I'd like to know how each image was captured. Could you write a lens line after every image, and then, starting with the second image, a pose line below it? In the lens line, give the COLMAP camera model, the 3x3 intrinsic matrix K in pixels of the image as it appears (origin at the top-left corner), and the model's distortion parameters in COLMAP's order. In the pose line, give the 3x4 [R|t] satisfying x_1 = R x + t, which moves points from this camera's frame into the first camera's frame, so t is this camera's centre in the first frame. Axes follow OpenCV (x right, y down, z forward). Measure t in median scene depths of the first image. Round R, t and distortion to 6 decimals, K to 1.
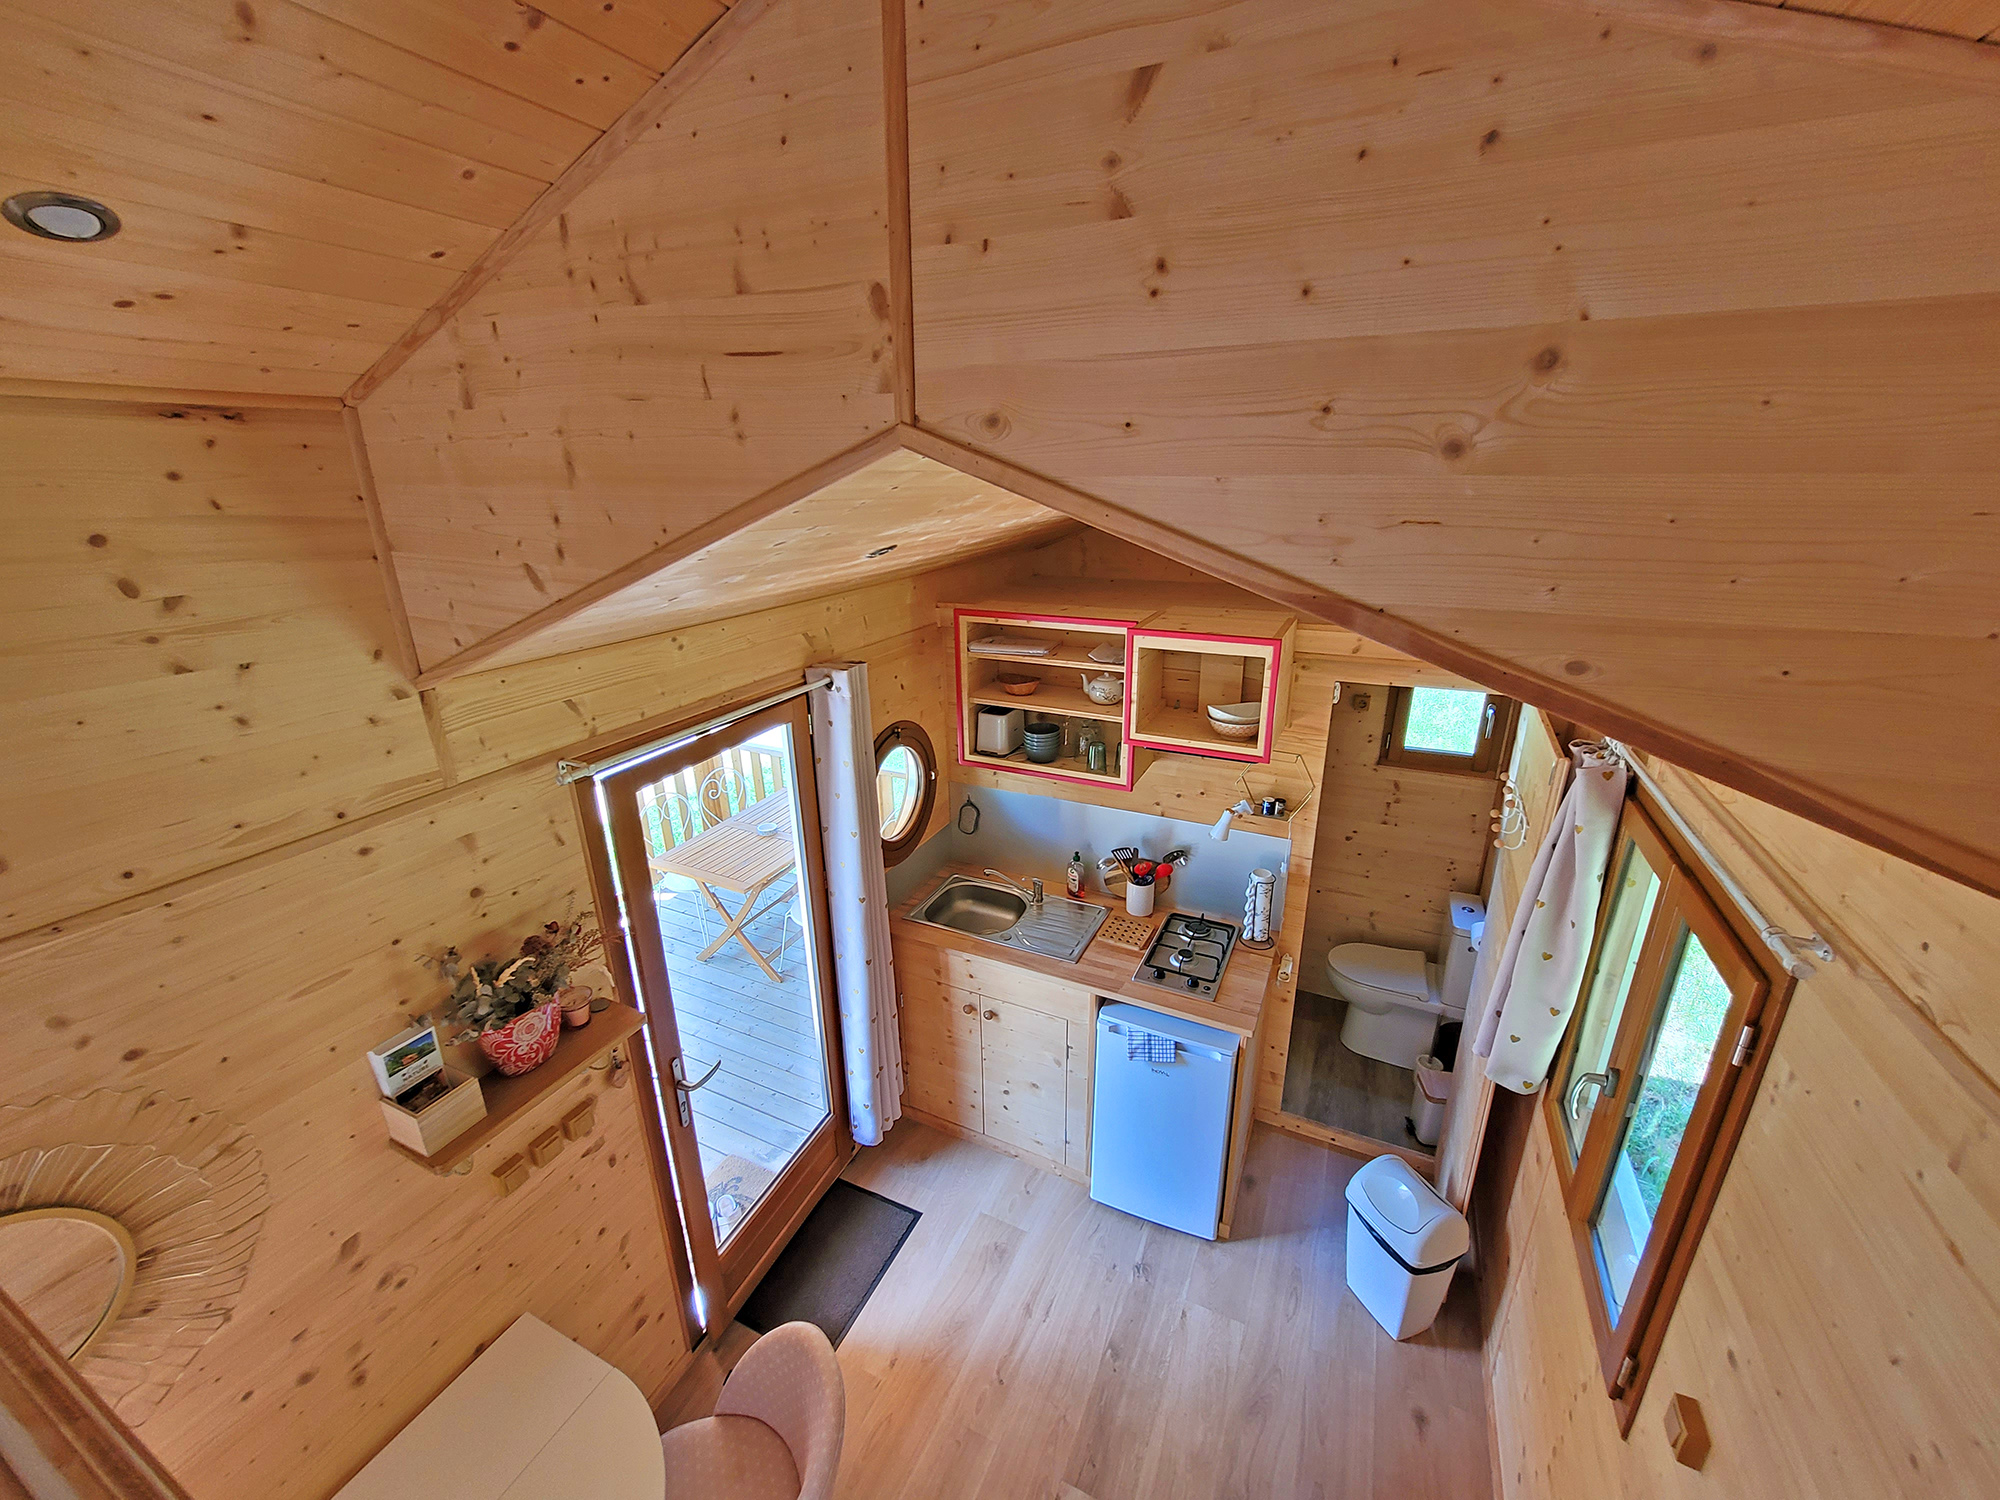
lens RADIAL K [[773.9, 0, 1000.0], [0, 773.9, 750.0], [0, 0, 1]] dist [0.001361, 0.000162]
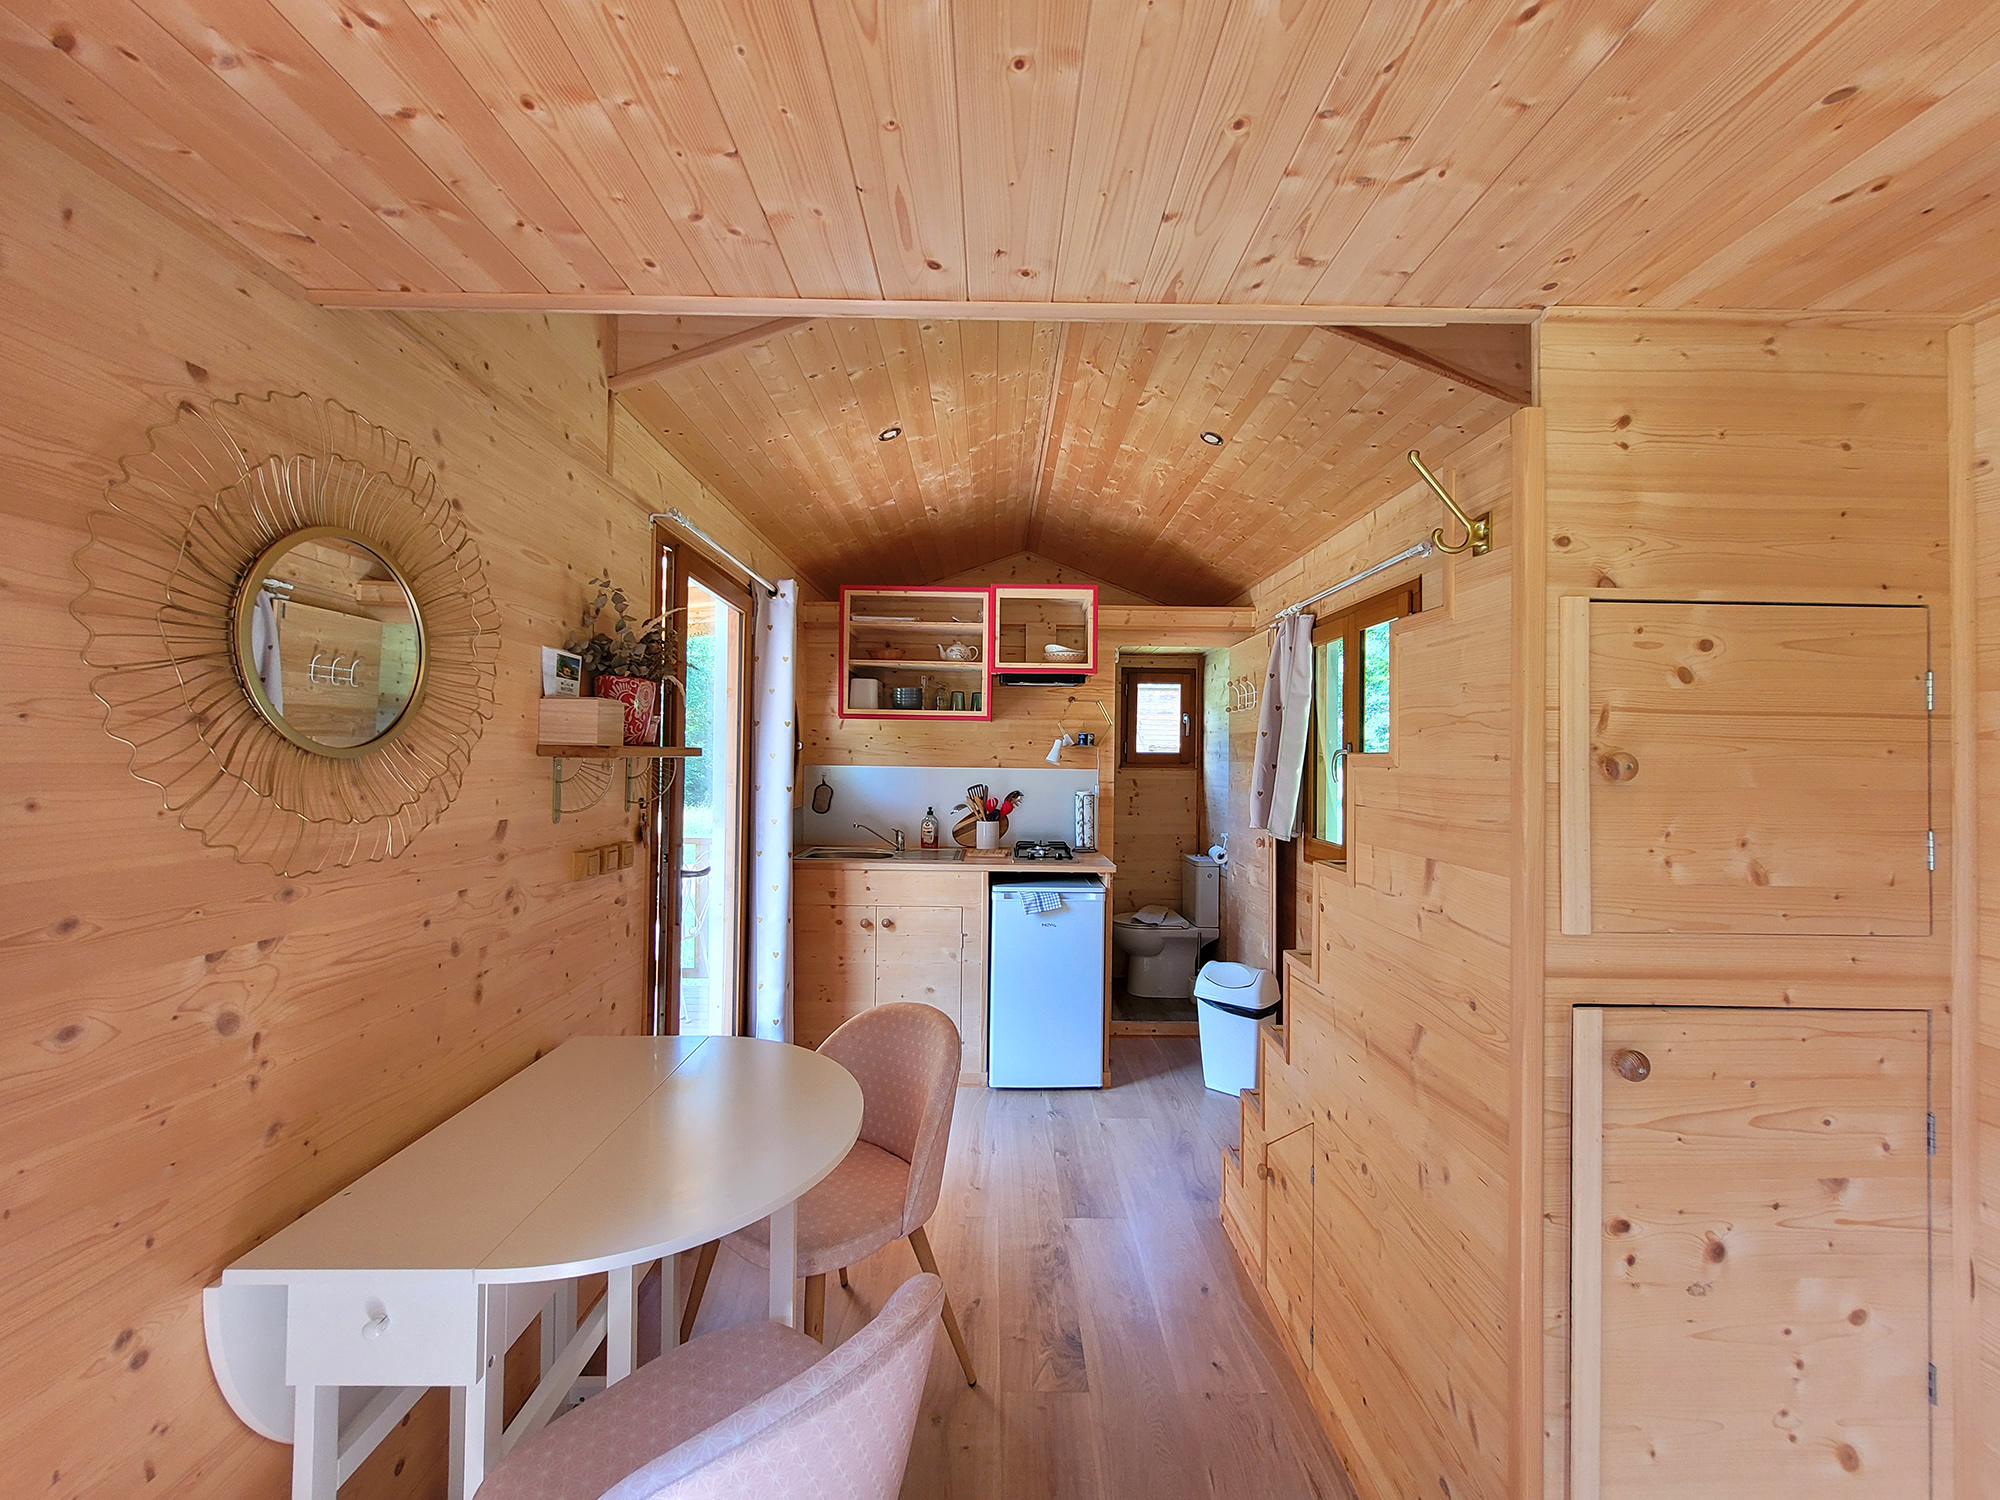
lens RADIAL K [[773.9, 0, 1000.0], [0, 773.9, 750.0], [0, 0, 1]] dist [0.001361, 0.000162]
pose [[0.898040, 0.029475, 0.438925, -0.362722], [0.118882, 0.944369, -0.306649, 0.474265], [-0.423546, 0.327564, 0.844577, -0.067168]]
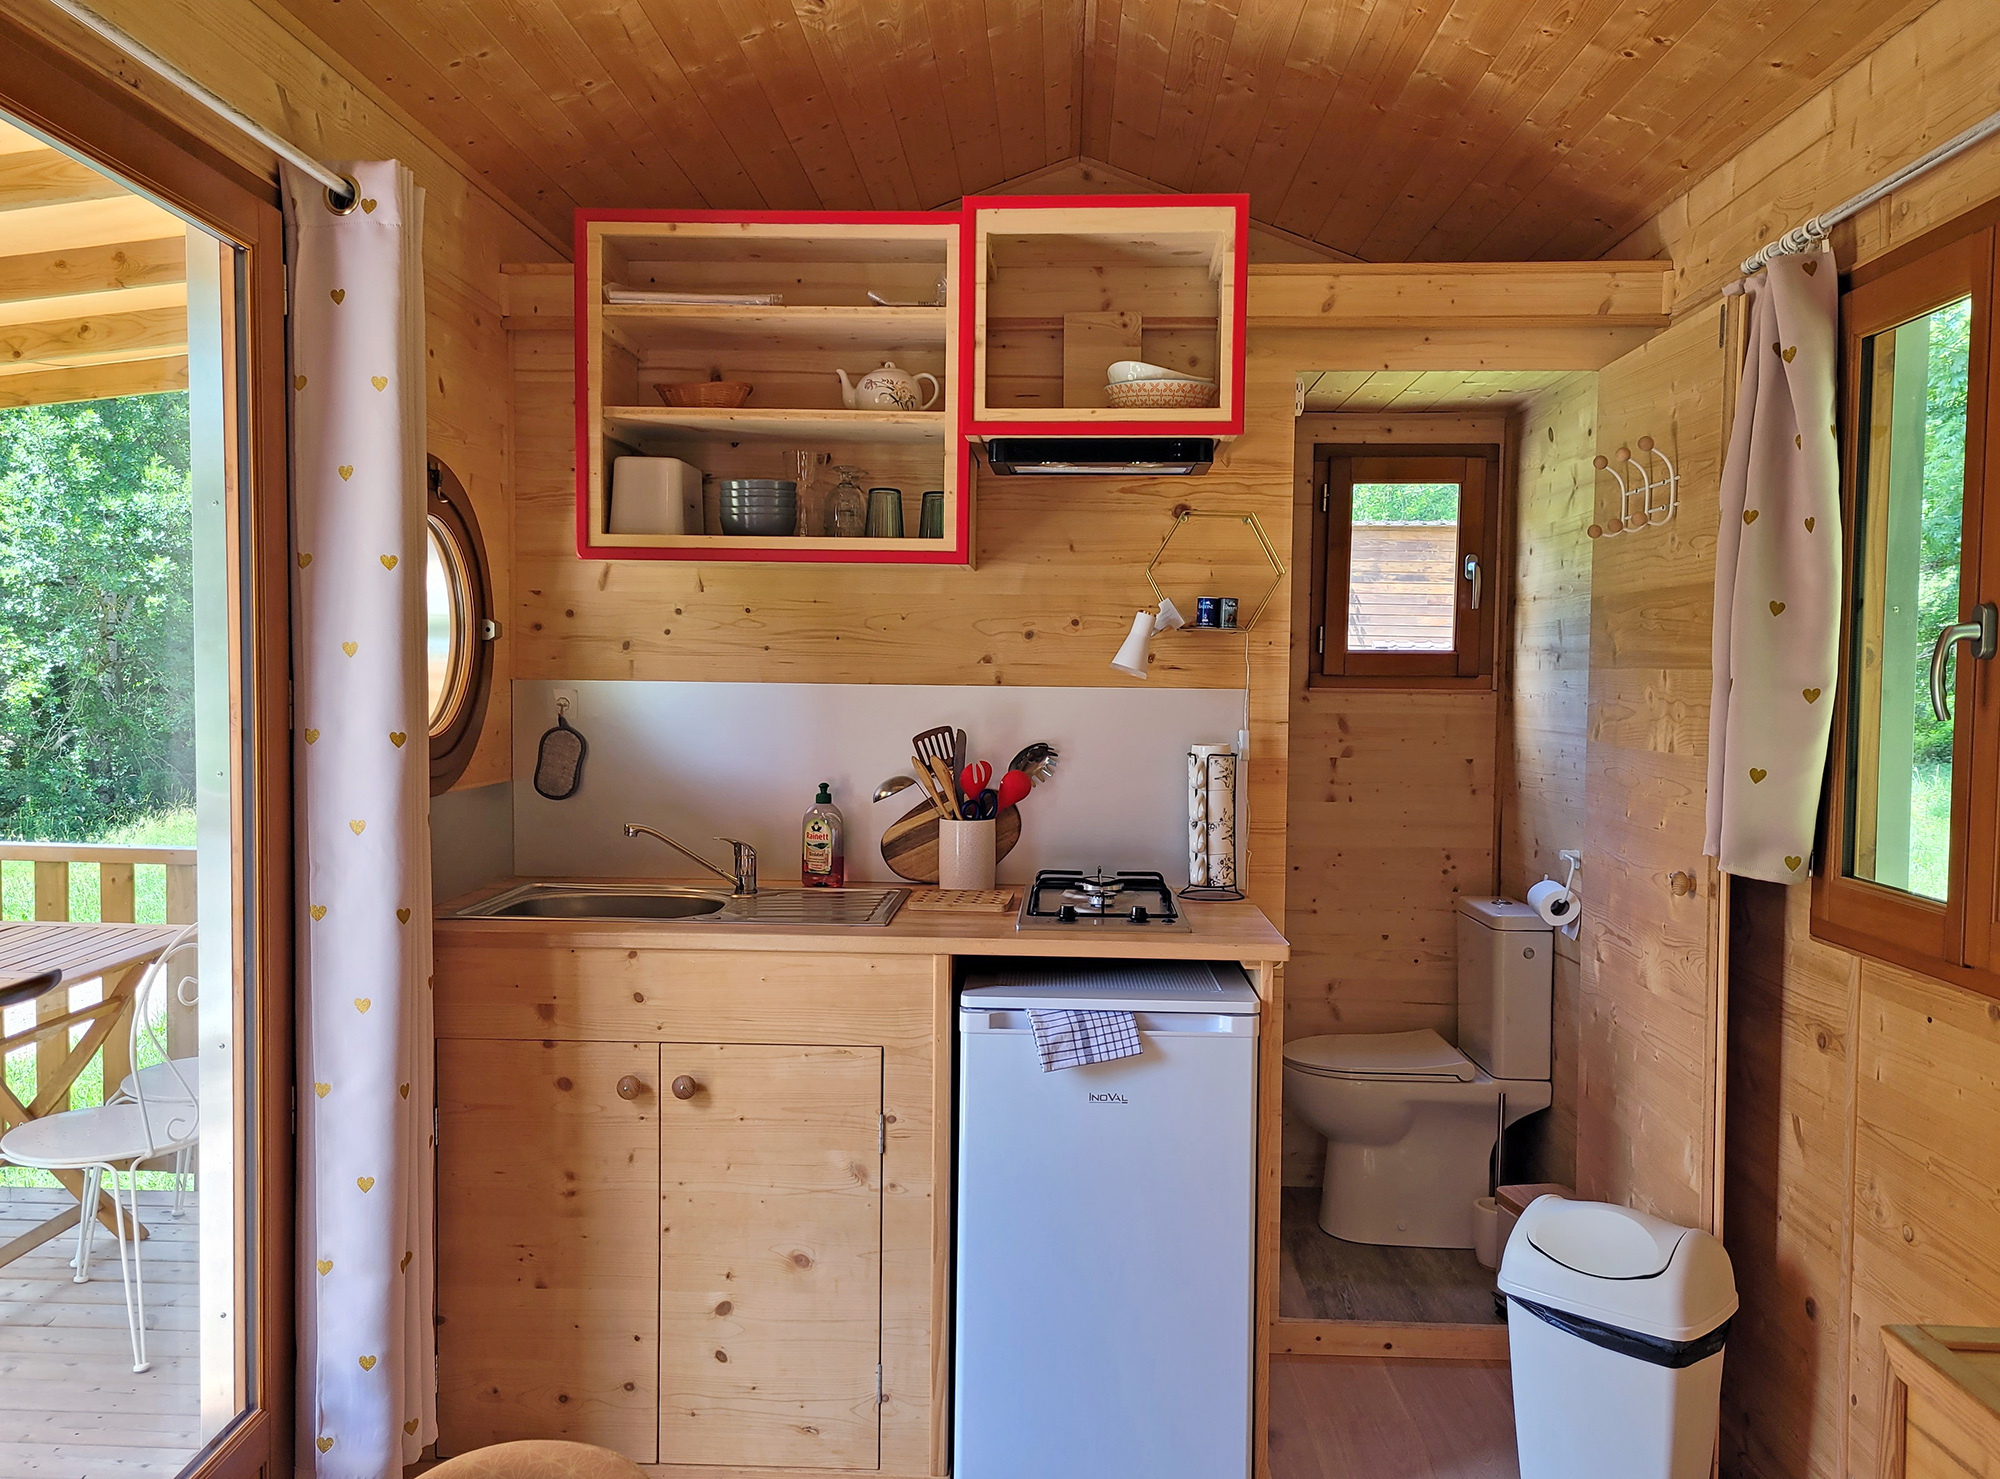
lens RADIAL K [[1544.4, 0, 1000.0], [0, 1544.4, 739.5], [0, 0, 1]] dist [0.052408, -0.003542]
pose [[0.917894, 0.007568, 0.396755, -0.196219], [0.105842, 0.958930, -0.263157, 0.408558], [-0.382451, 0.283543, 0.879394, 0.147804]]
